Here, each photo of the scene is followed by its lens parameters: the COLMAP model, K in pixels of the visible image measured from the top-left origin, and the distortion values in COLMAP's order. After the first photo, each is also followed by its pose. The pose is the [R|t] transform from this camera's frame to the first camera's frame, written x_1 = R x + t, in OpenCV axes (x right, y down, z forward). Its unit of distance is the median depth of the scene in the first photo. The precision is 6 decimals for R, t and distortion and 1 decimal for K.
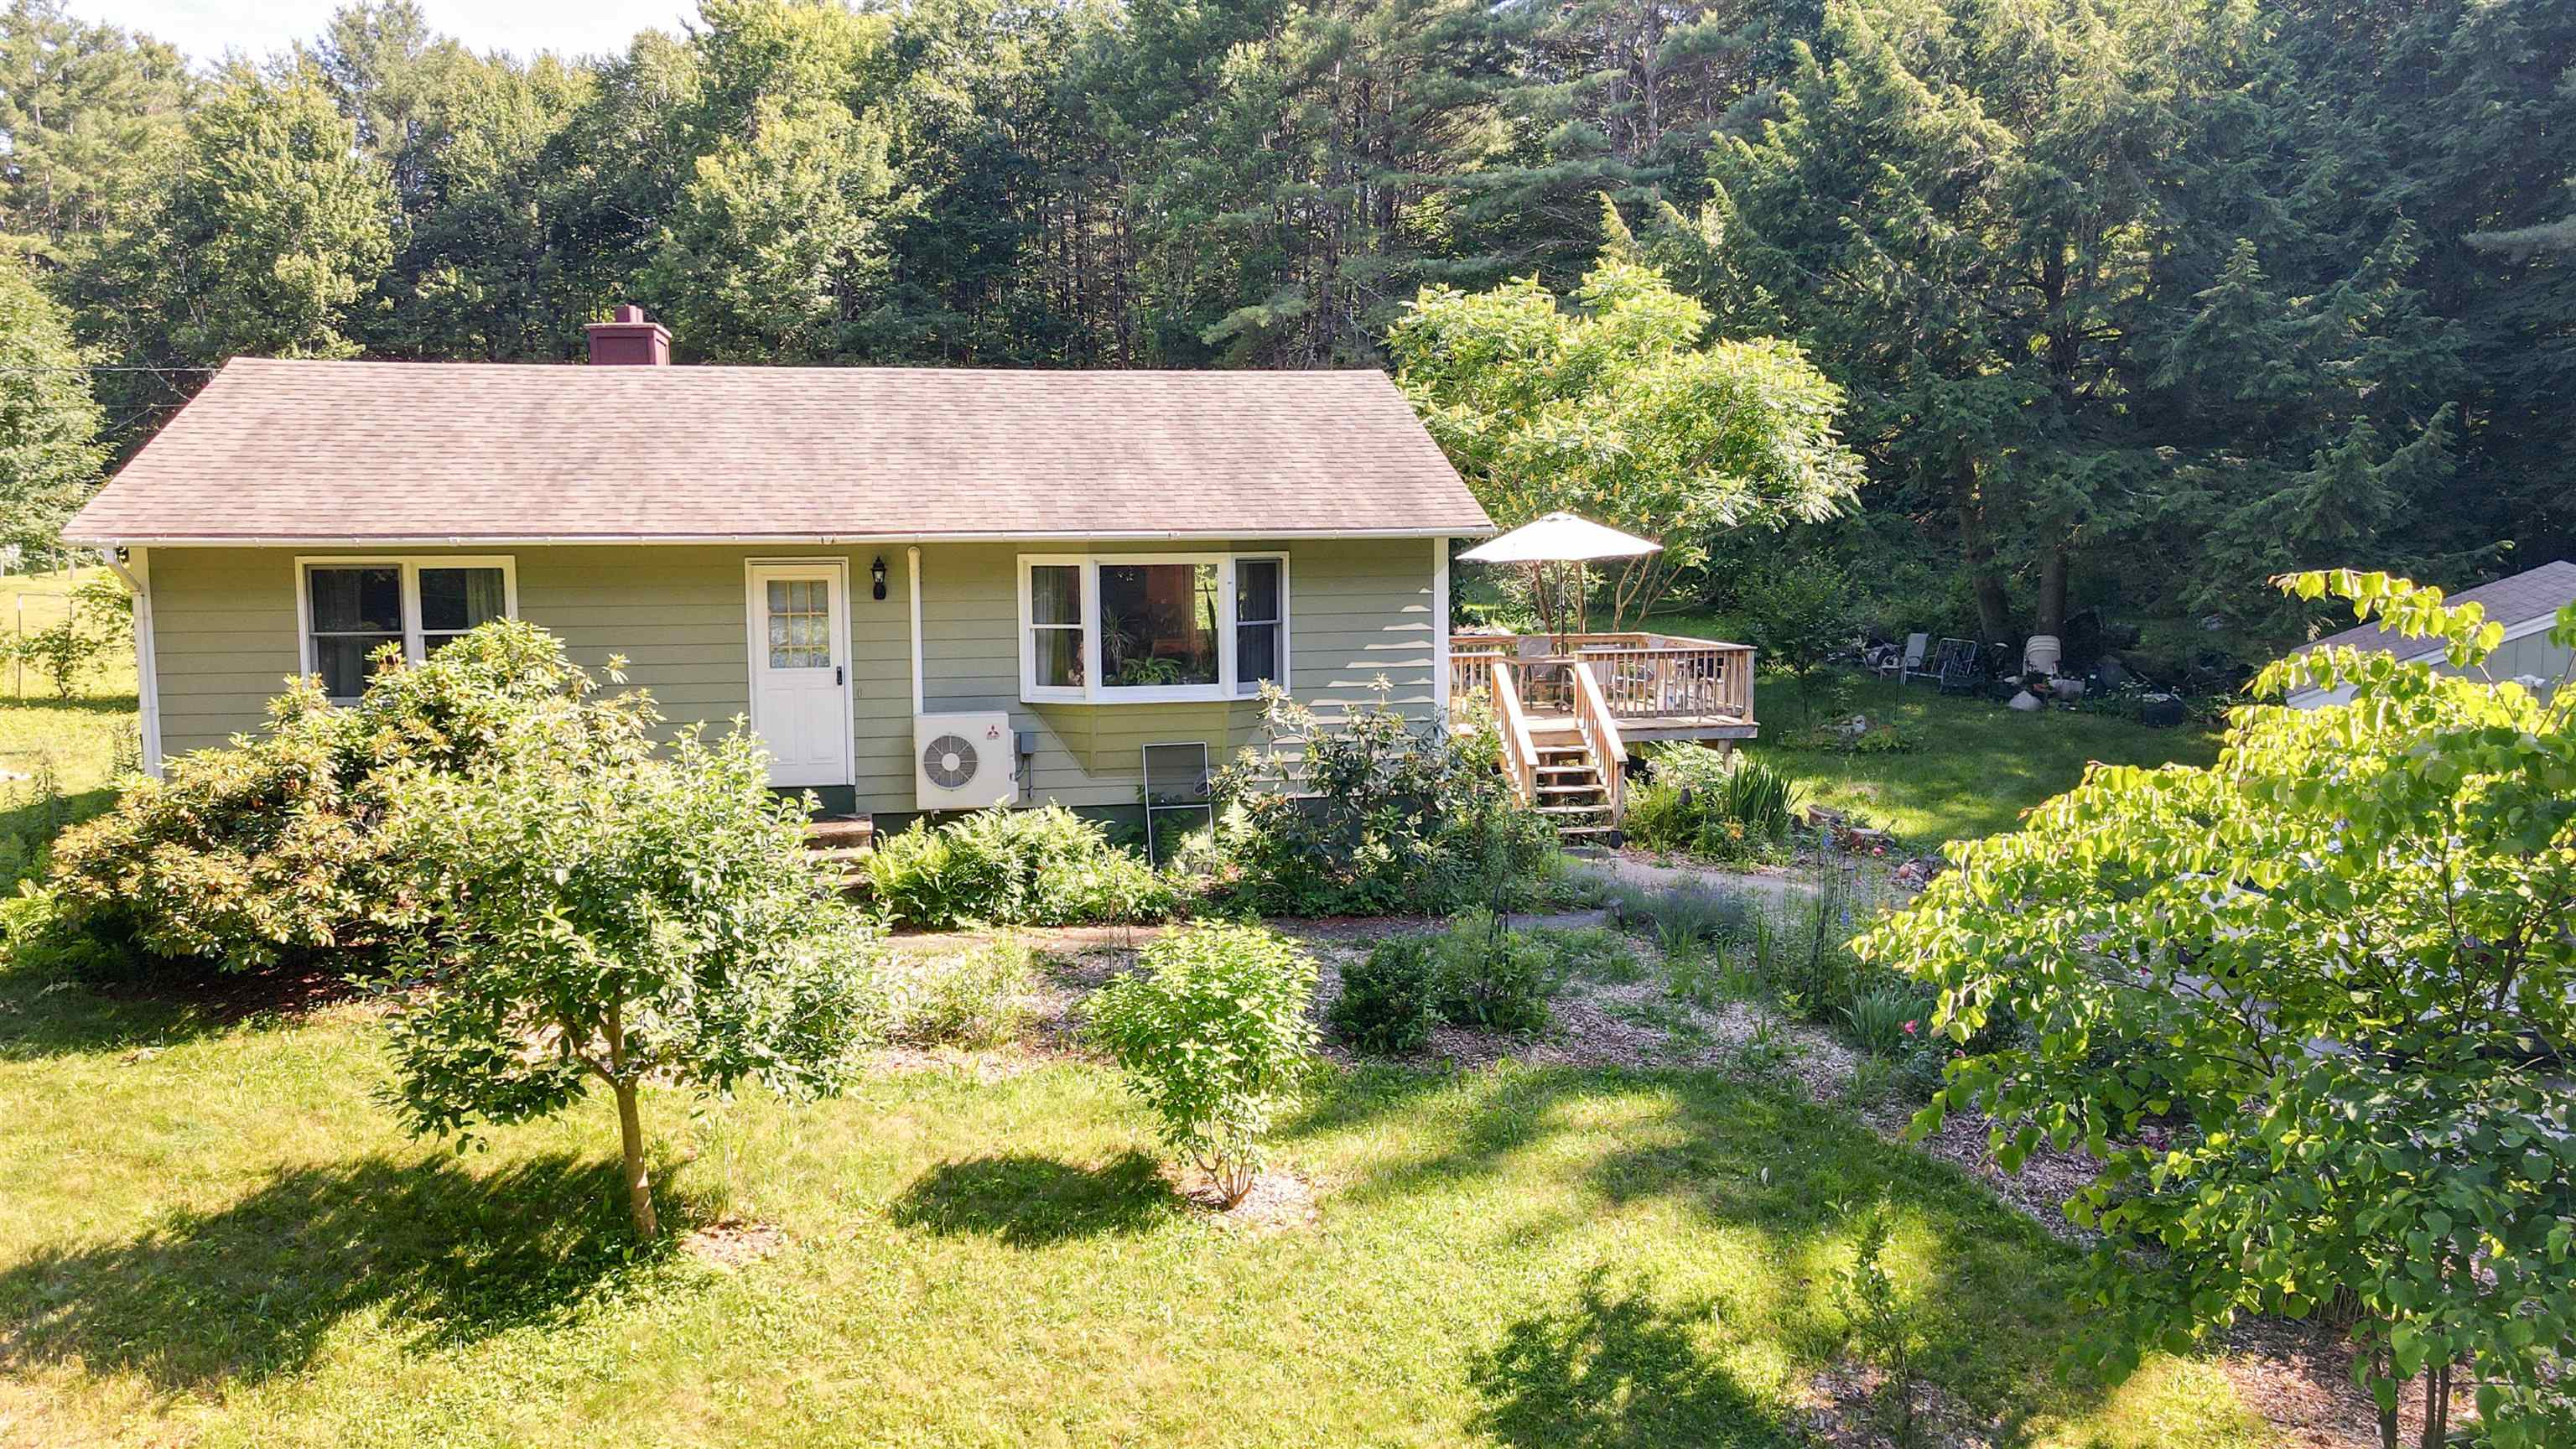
lens RADIAL K [[1888.2, 0, 1288.0], [0, 1888.2, 724.5], [0, 0, 1]] dist [-0.002619, 0.060946]
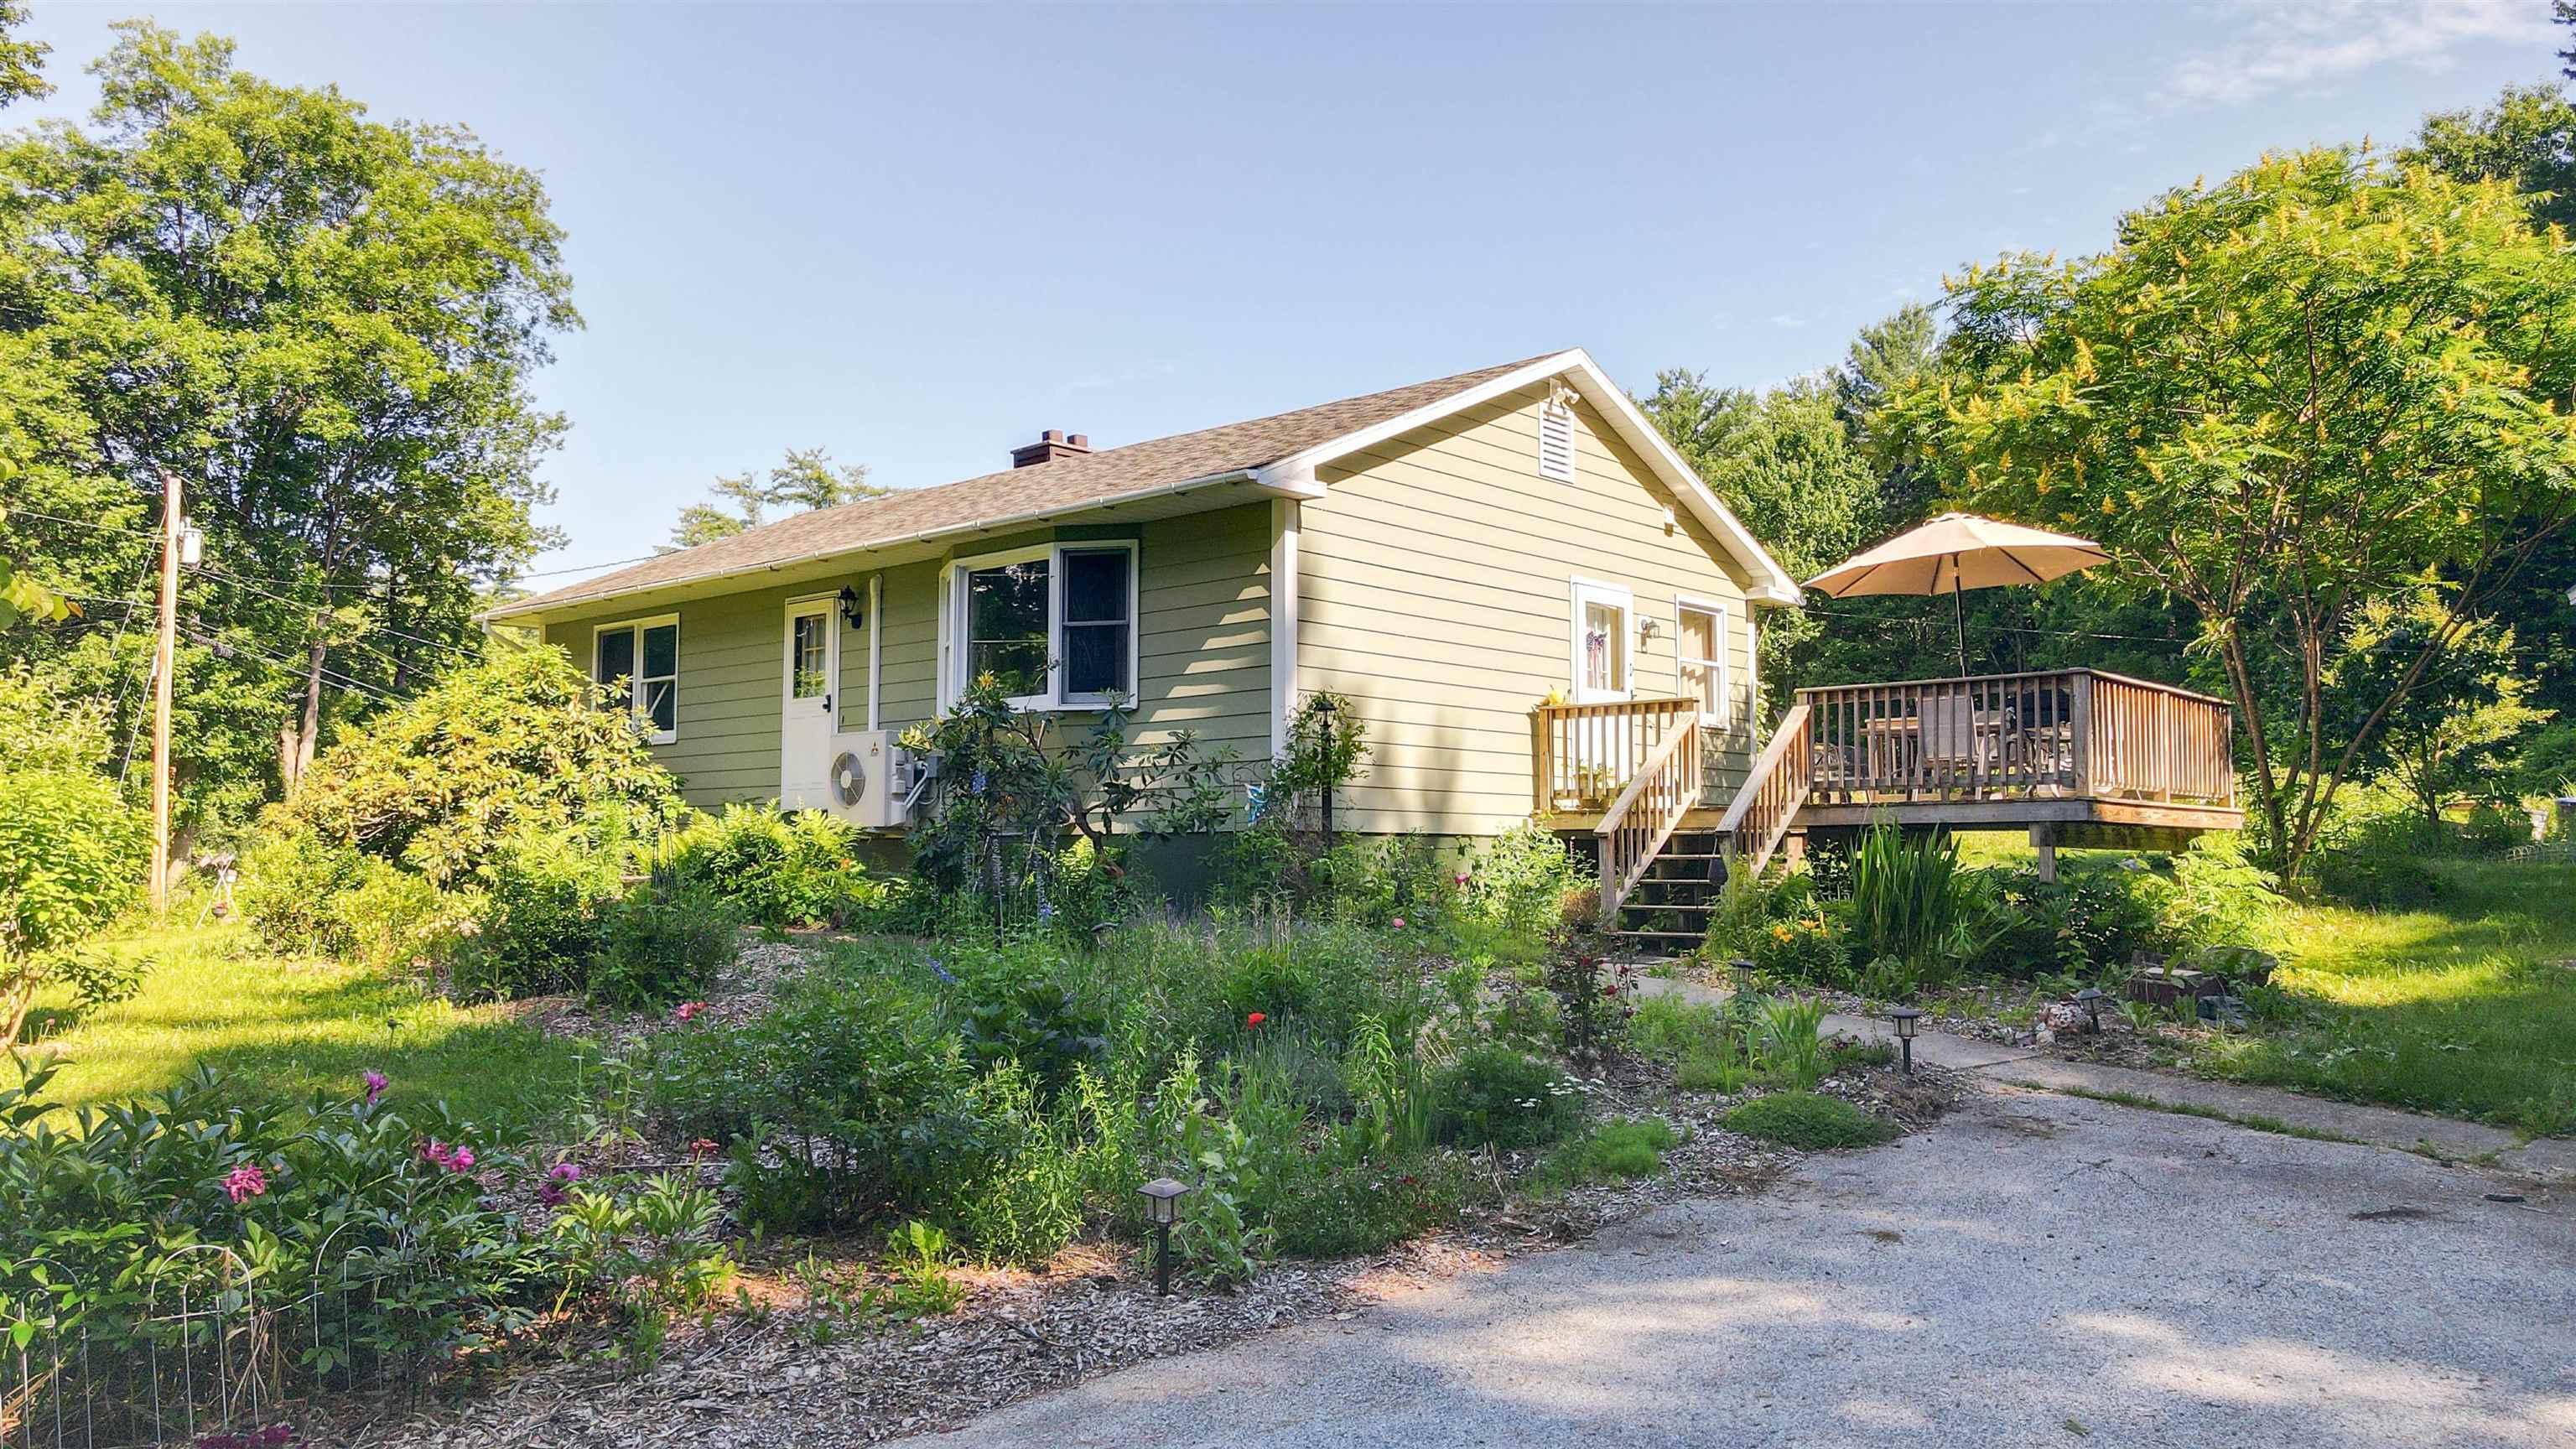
lens RADIAL K [[1888.2, 0, 1288.0], [0, 1888.2, 724.5], [0, 0, 1]] dist [-0.002619, 0.060946]
pose [[0.601513, -0.049686, -0.797316, 0.743552], [-0.091477, 0.987215, -0.130533, 0.098463], [0.793608, 0.151453, 0.589278, 0.585373]]
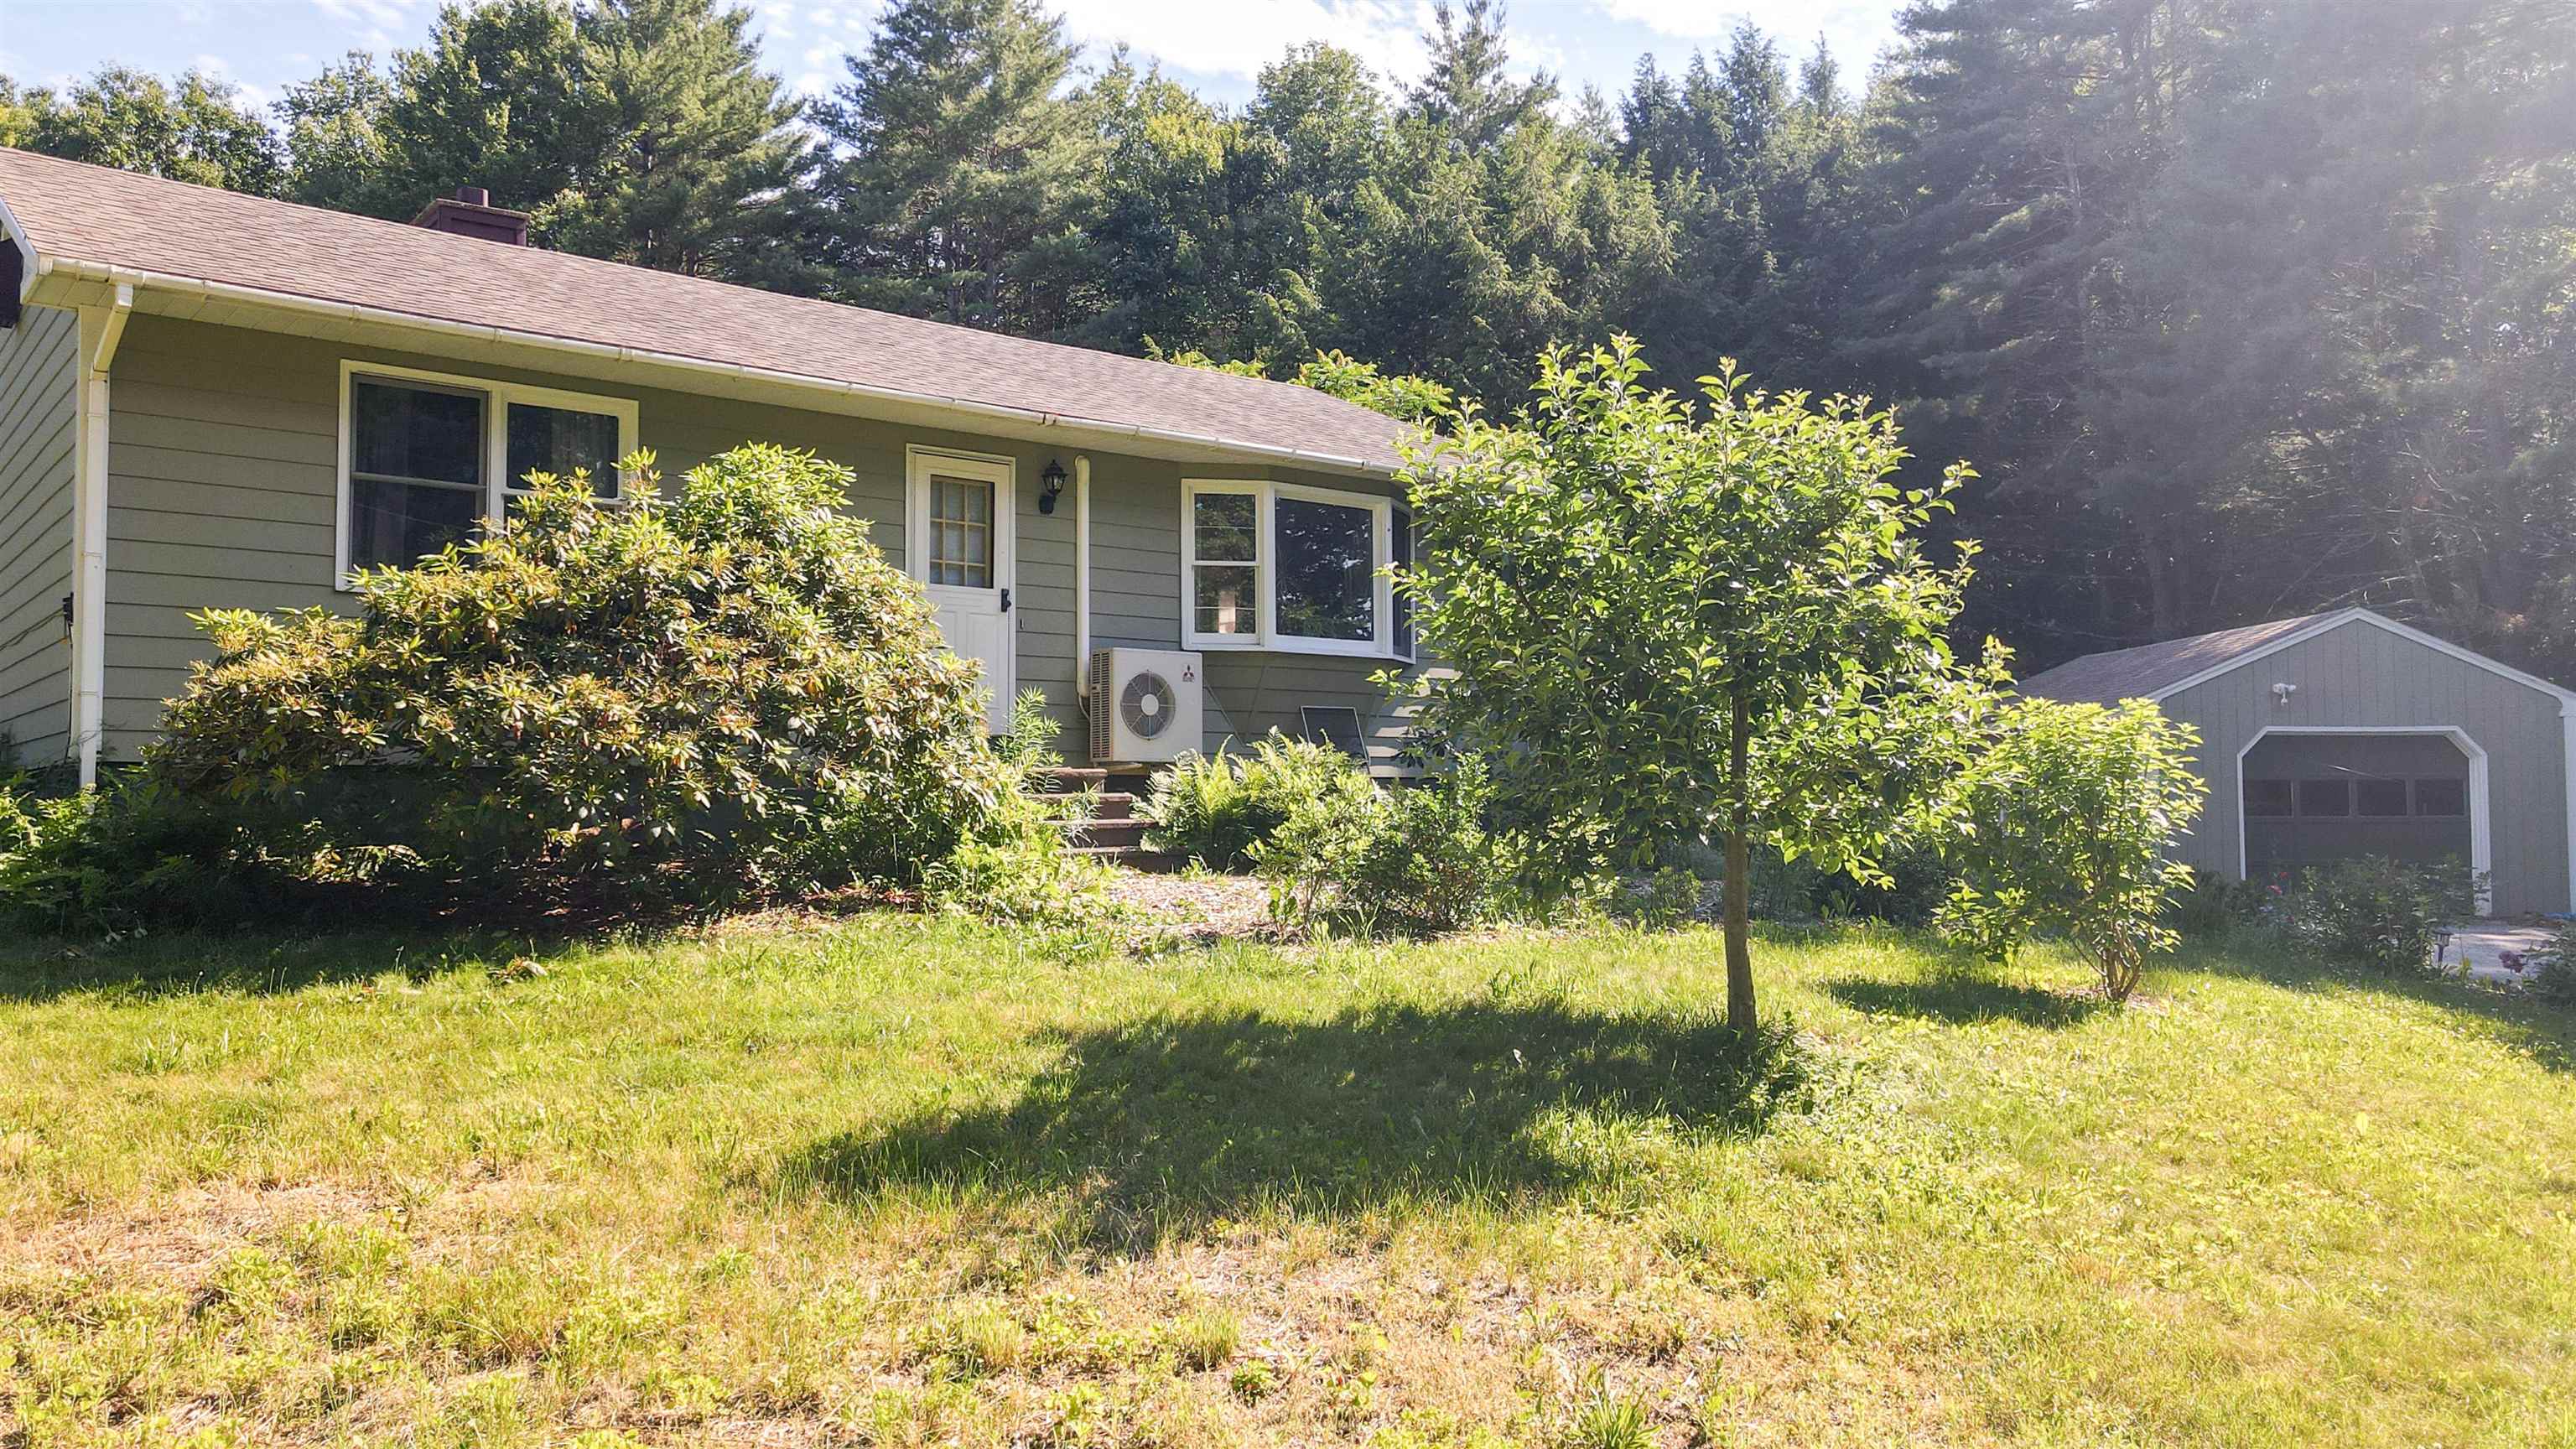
lens RADIAL K [[1888.2, 0, 1288.0], [0, 1888.2, 724.5], [0, 0, 1]] dist [-0.002619, 0.060946]
pose [[0.882186, 0.025594, 0.470205, -0.507763], [0.045653, 0.989170, -0.139495, 0.144904], [-0.468683, 0.144526, 0.871464, 0.243866]]
